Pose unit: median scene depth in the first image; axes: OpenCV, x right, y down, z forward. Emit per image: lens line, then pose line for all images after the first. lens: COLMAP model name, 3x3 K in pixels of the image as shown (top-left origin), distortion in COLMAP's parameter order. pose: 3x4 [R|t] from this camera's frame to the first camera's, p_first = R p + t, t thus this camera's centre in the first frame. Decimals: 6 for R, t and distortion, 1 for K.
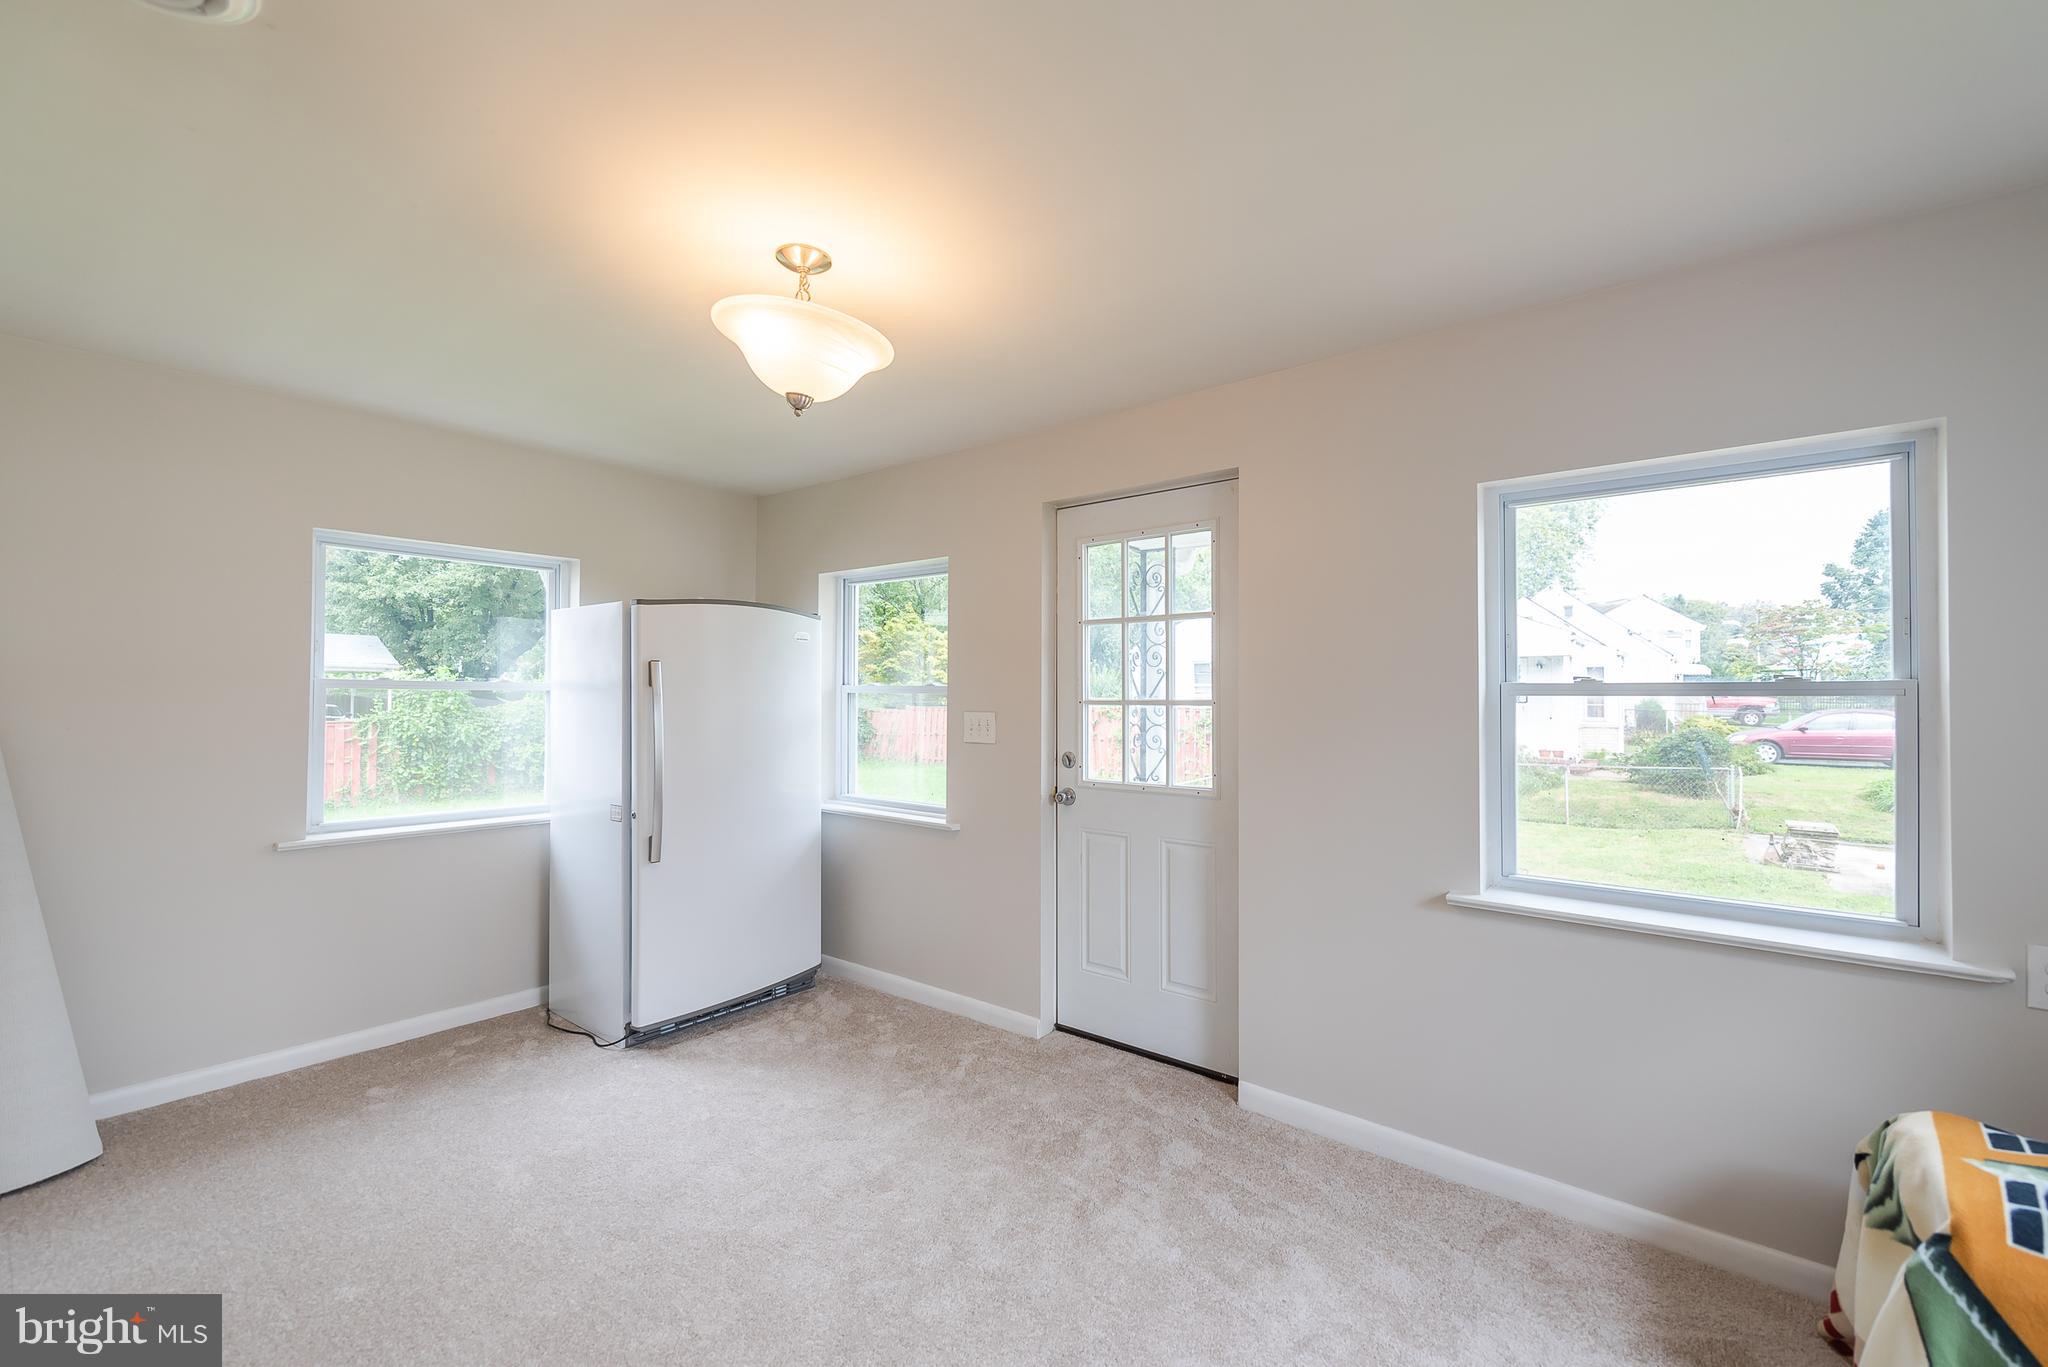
lens RADIAL K [[825.5, 0, 1076.4], [0, 825.5, 685.3], [0, 0, 1]] dist [0.001604, -0.003416]
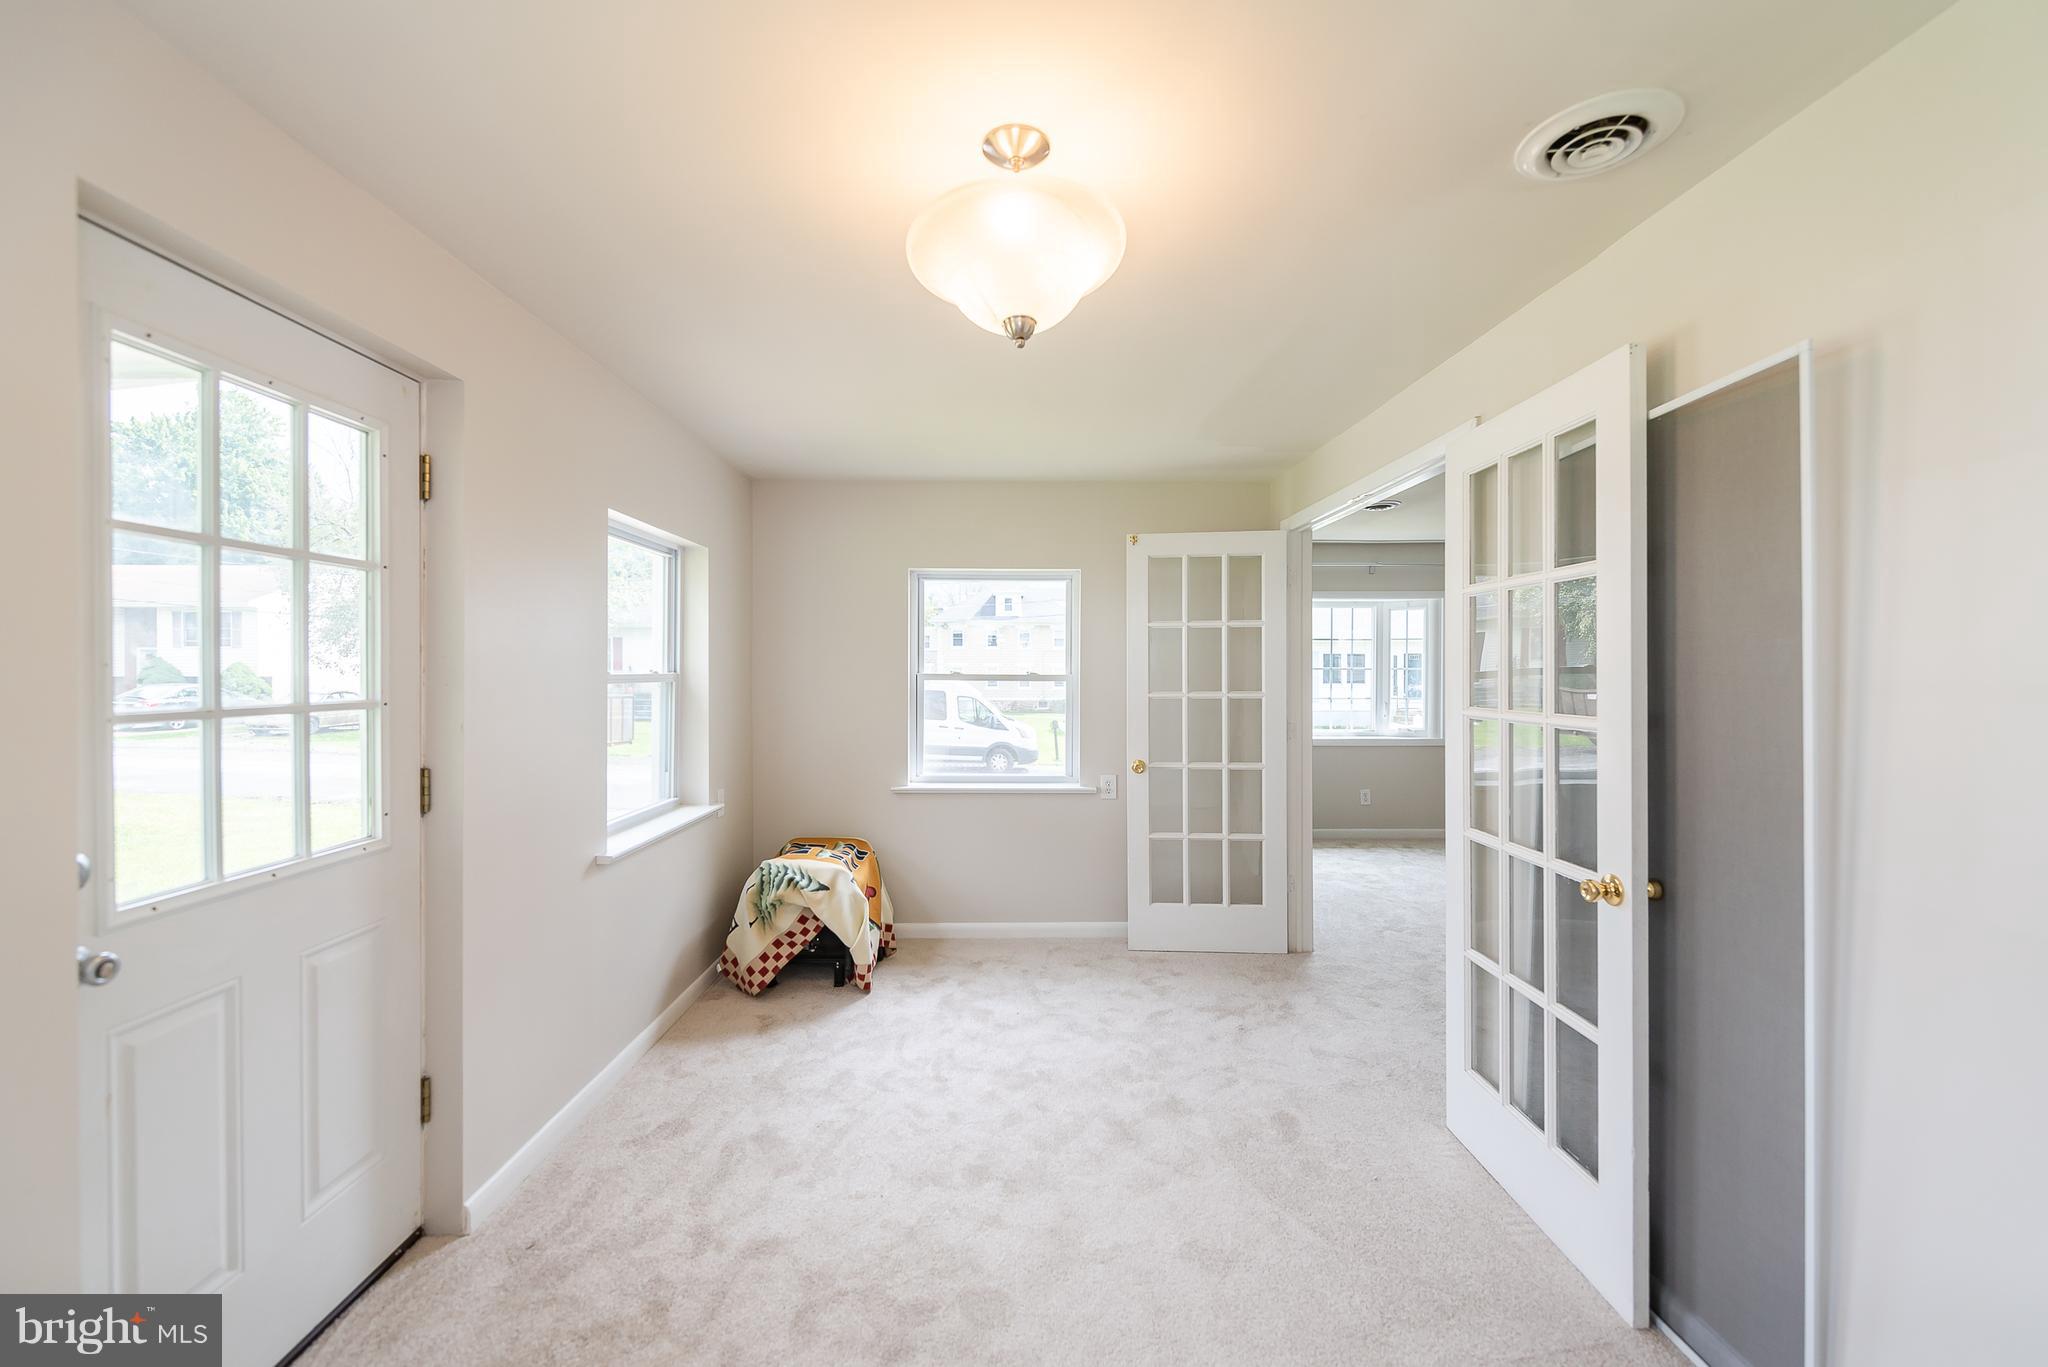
lens RADIAL K [[838.1, 0, 1015.5], [0, 838.1, 656.2], [0, 0, 1]] dist [0.014002, -0.006064]
pose [[-0.611620, 0.000427, 0.791152, -0.620518], [-0.015062, 0.999812, -0.012184, -0.014330], [-0.791008, -0.019369, -0.611499, 0.942247]]
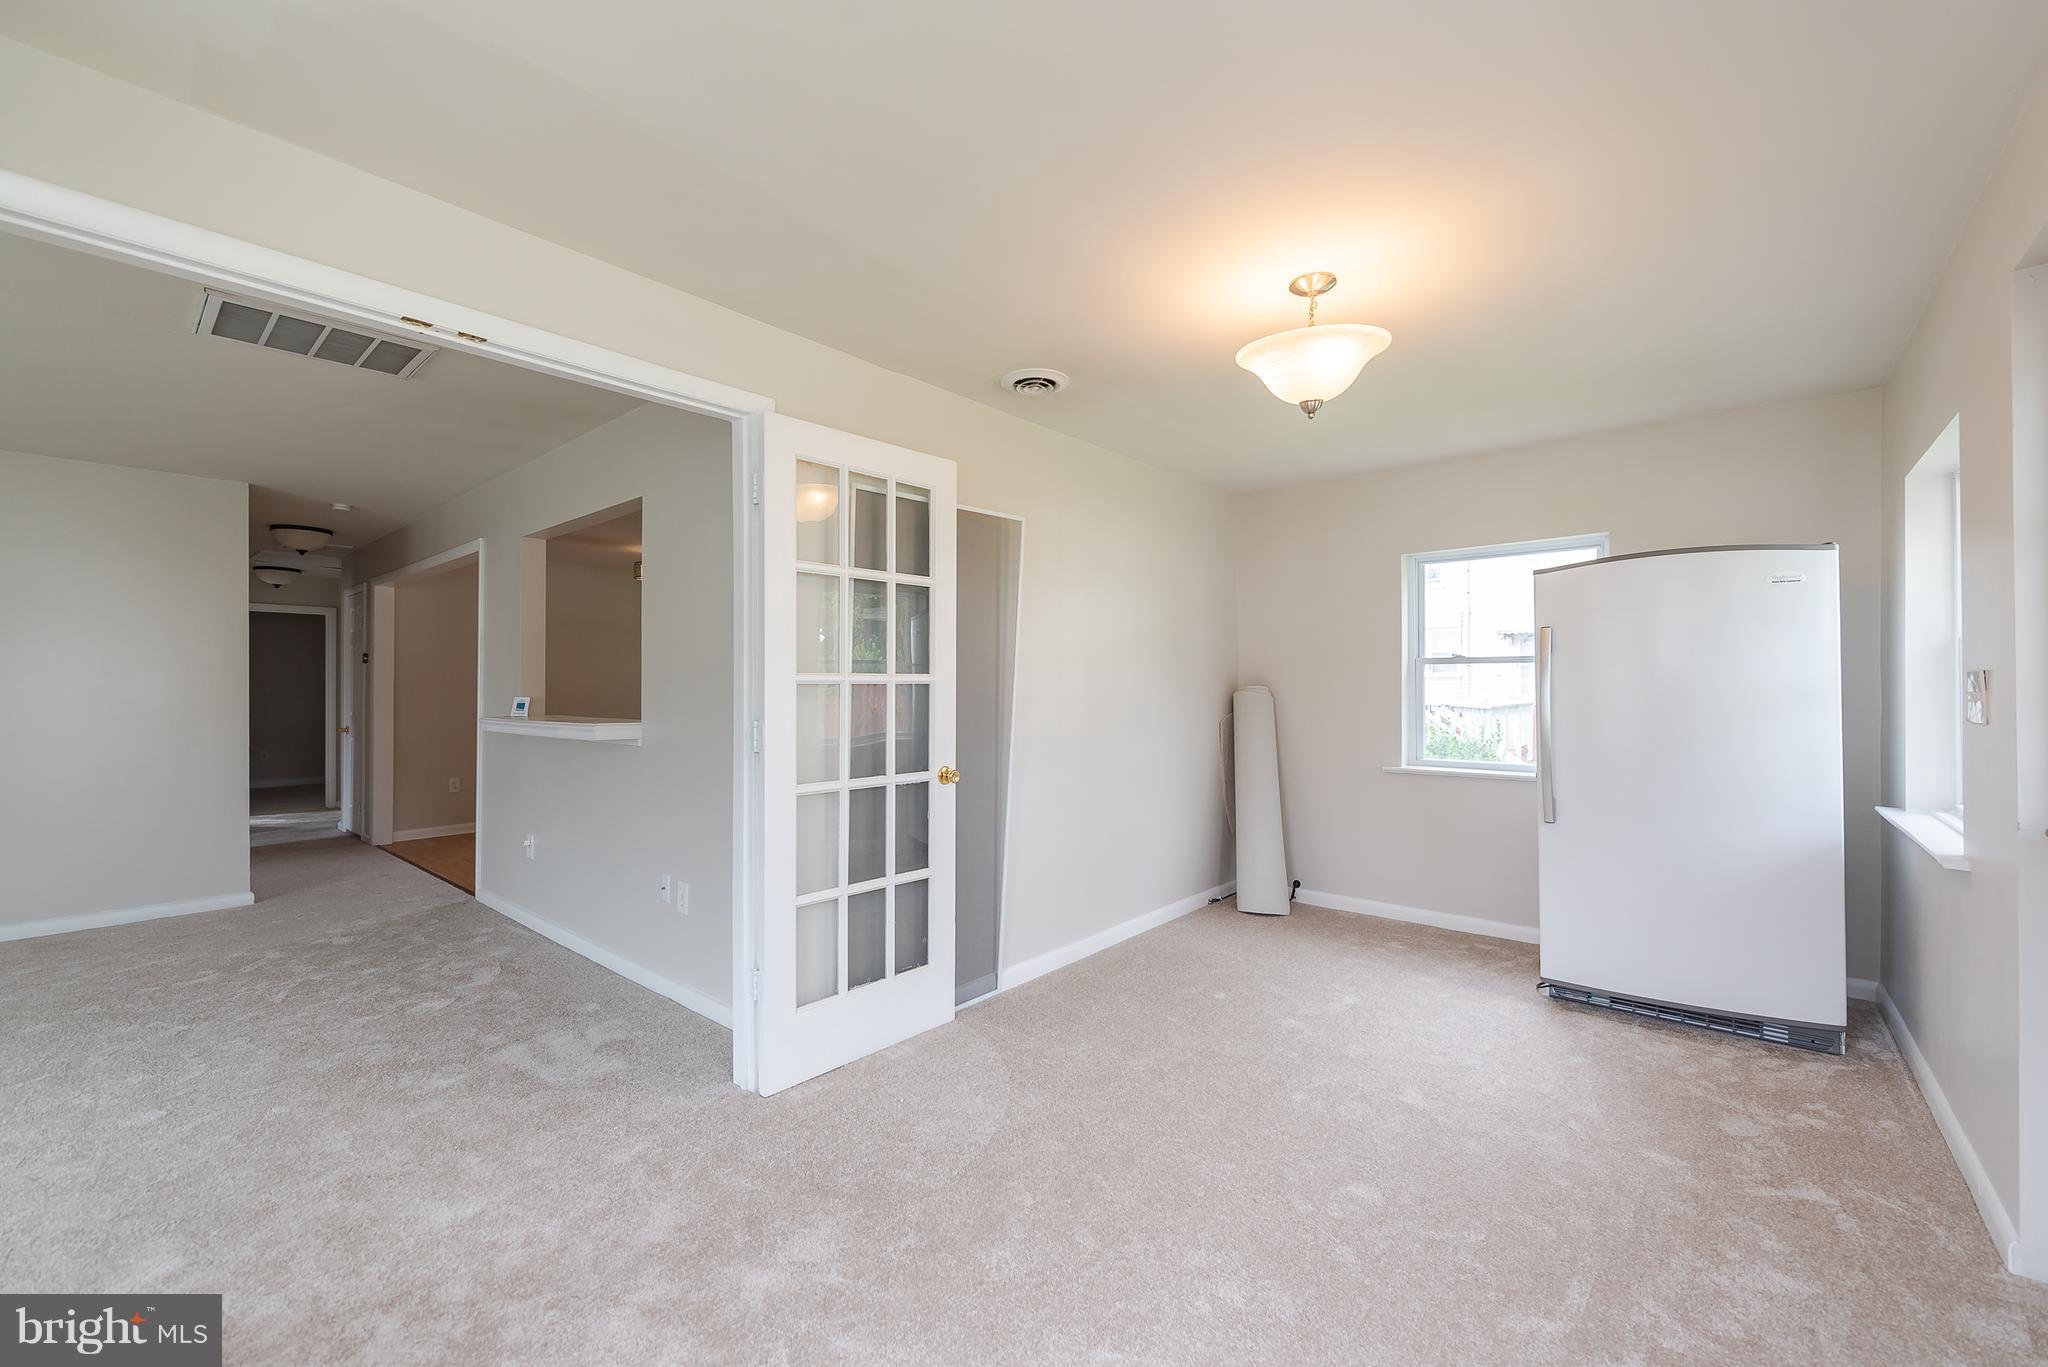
lens RADIAL K [[822.0, 0, 1024.0], [0, 822.0, 683.5], [0, 0, 1]] dist [0.000079, -0.005343]
pose [[-0.074005, -0.008504, -0.997222, 0.548112], [0.018722, 0.999776, -0.009916, 0.038285], [0.997082, -0.019404, -0.073829, 0.417140]]
